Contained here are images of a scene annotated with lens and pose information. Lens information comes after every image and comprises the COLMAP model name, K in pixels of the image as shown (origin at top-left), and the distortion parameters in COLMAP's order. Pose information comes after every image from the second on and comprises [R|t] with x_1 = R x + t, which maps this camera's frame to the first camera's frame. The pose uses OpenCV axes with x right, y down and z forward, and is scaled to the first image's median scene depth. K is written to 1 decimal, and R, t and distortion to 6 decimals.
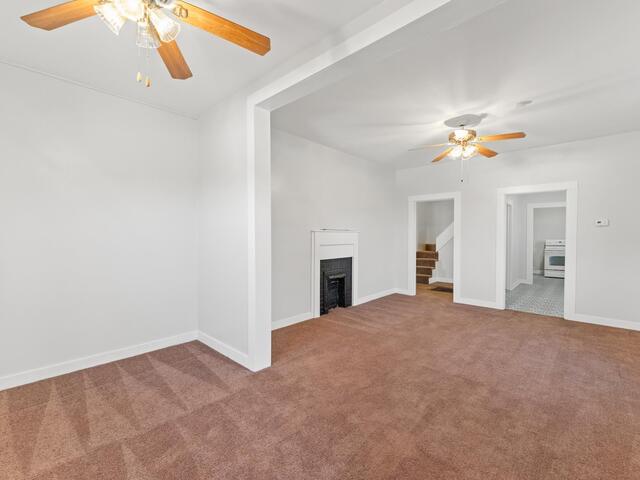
lens RADIAL K [[283.1, 0, 320.0], [0, 283.1, 240.0], [0, 0, 1]] dist [0.001018, 0.000290]
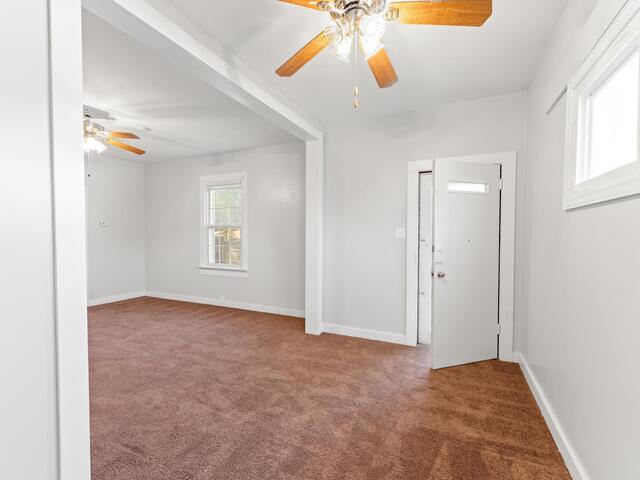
lens RADIAL K [[283.1, 0, 320.0], [0, 283.1, 240.0], [0, 0, 1]] dist [0.001018, 0.000290]
pose [[-0.281049, -0.020457, 0.959475, -0.576397], [0.014857, 0.999560, 0.025663, -0.006392], [-0.959578, 0.021468, -0.280622, 0.499189]]
